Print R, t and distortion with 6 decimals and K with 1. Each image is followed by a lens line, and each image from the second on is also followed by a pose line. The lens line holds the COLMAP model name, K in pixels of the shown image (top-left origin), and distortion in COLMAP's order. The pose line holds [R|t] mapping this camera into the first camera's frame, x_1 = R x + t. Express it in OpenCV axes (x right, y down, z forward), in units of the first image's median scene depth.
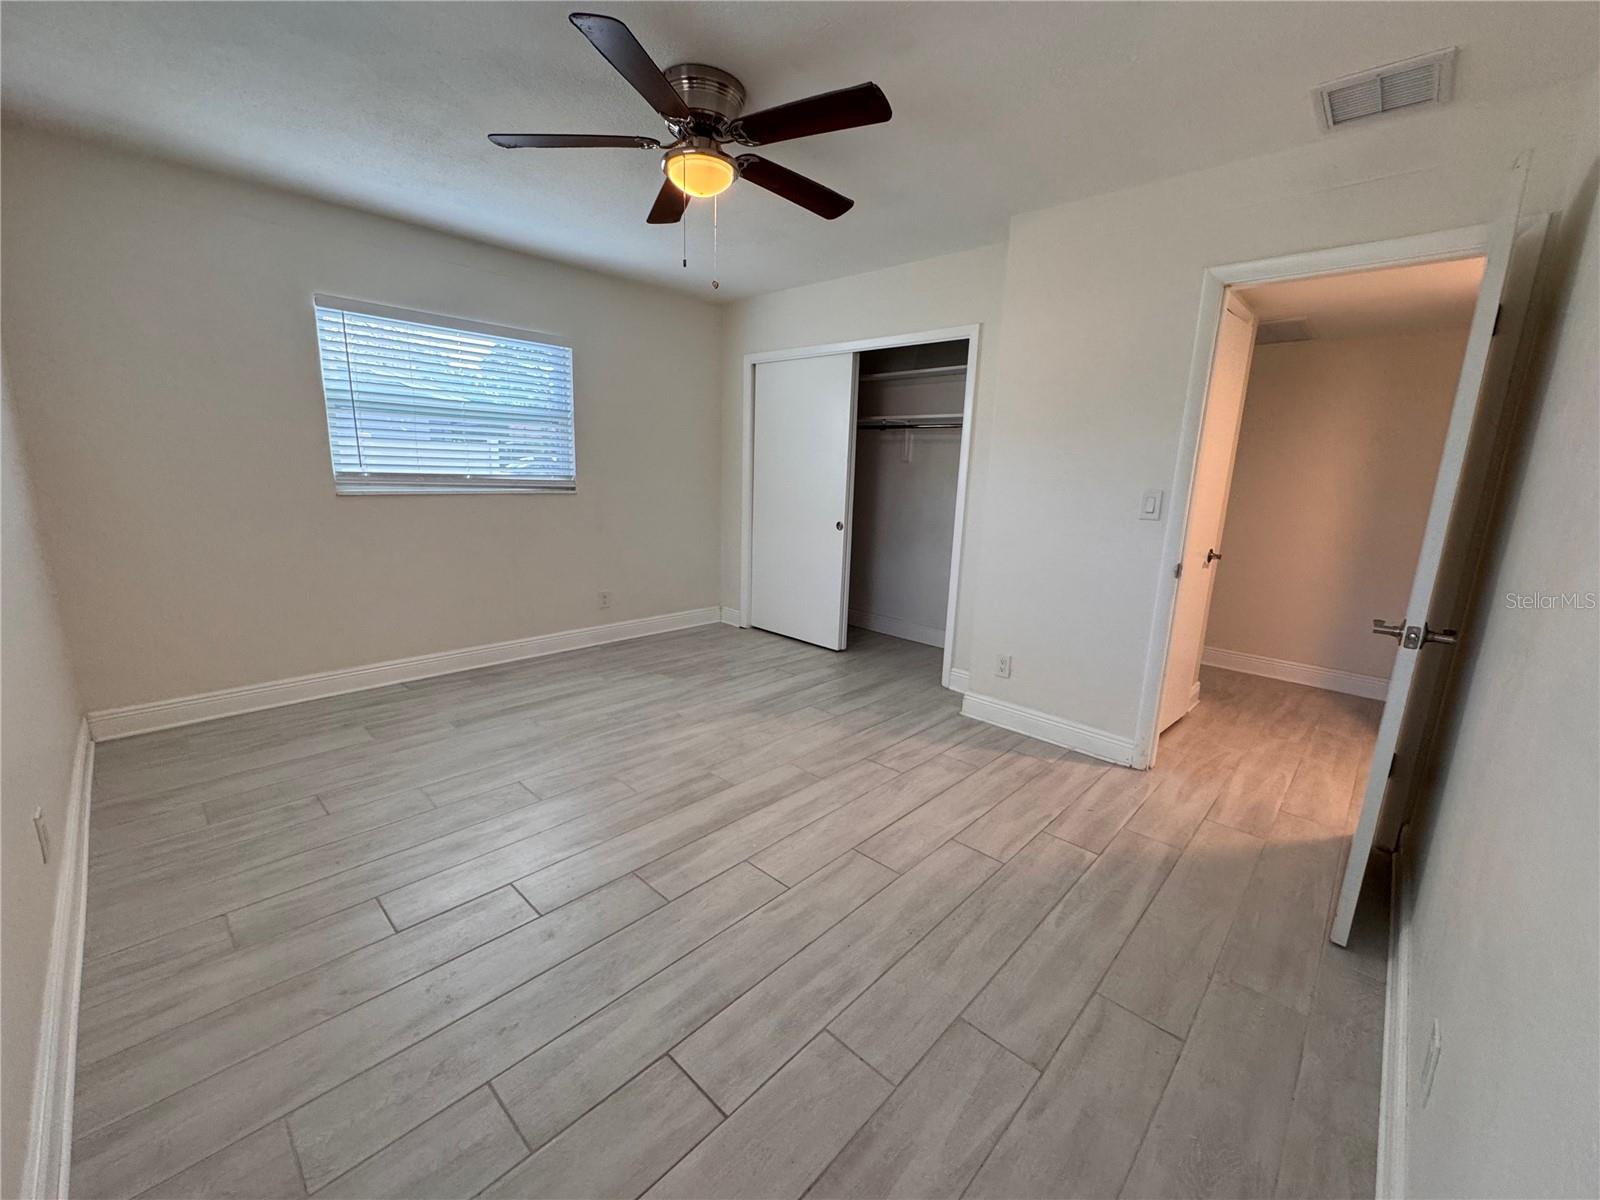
lens RADIAL K [[641.8, 0, 800.3], [0, 641.8, 600.1], [0, 0, 1]] dist [-0.000575, -0.000185]
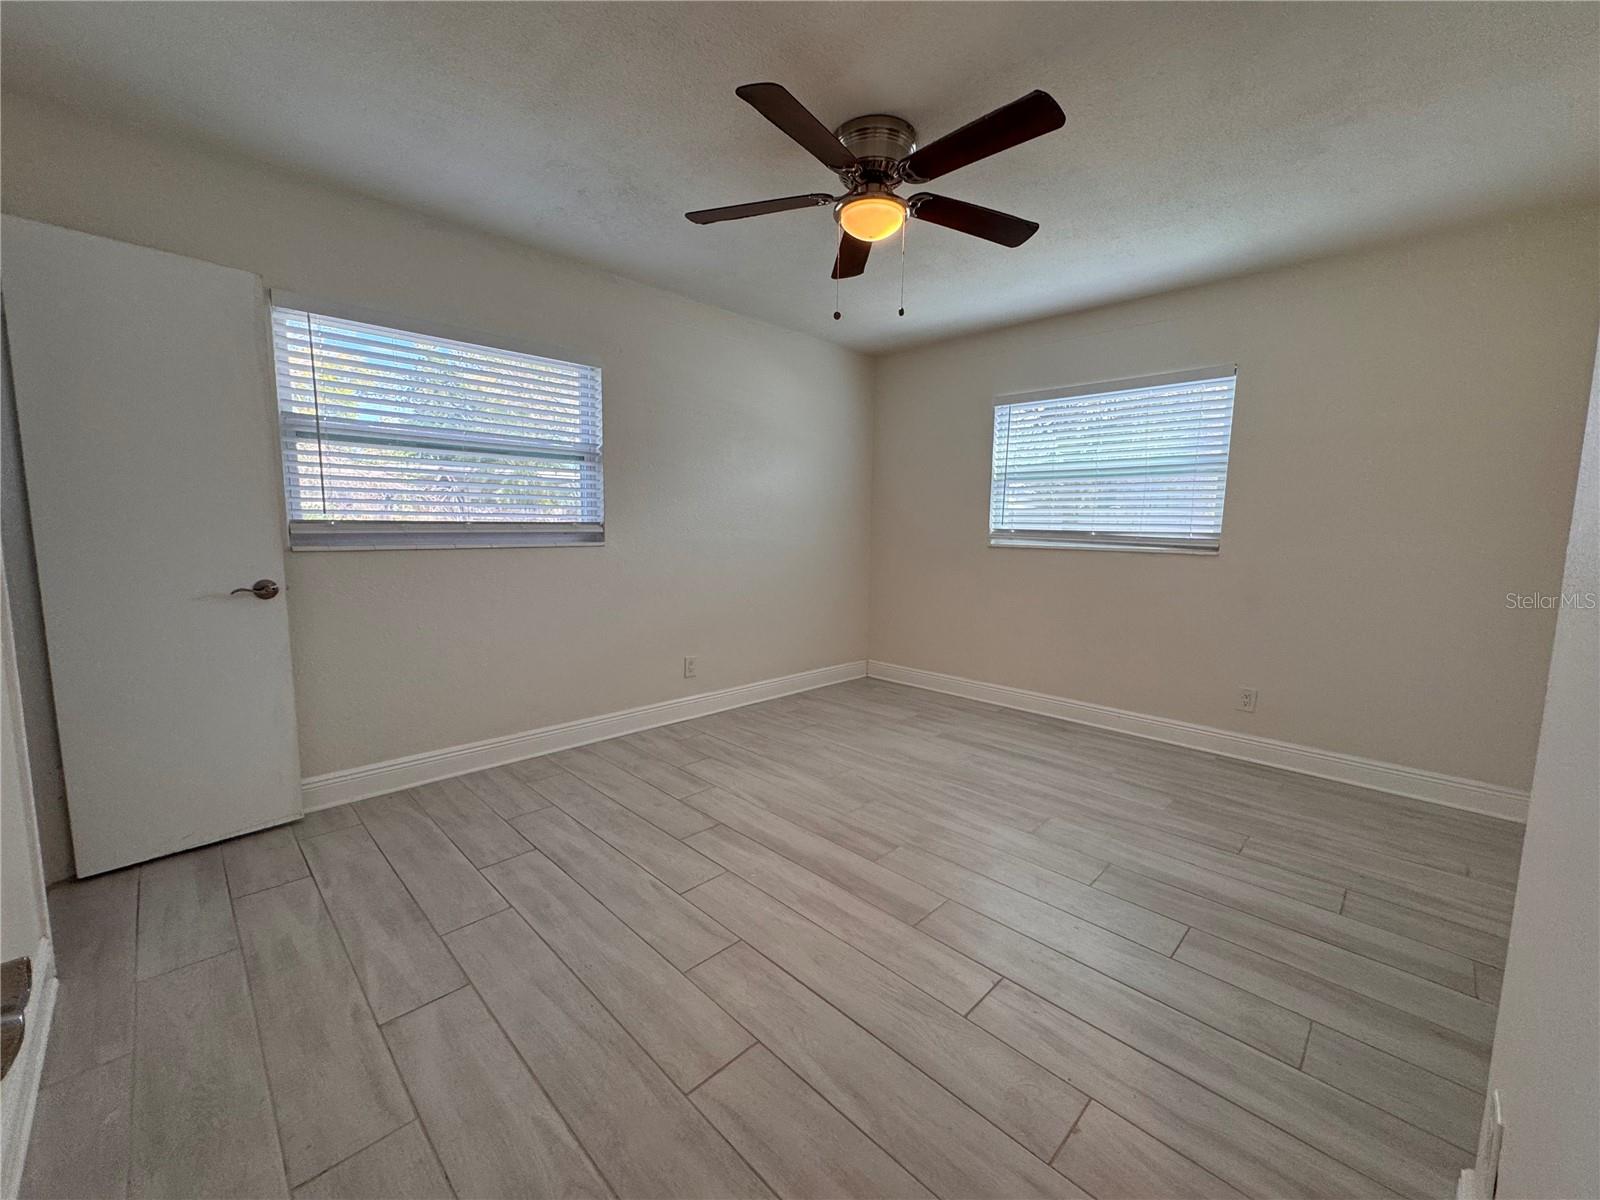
lens RADIAL K [[641.8, 0, 800.3], [0, 641.8, 600.1], [0, 0, 1]] dist [-0.000575, -0.000185]
pose [[-0.025160, 0.084536, -0.996103, 0.627703], [-0.217602, 0.972063, 0.087992, -0.095440], [0.975713, 0.218968, -0.006061, 0.704461]]
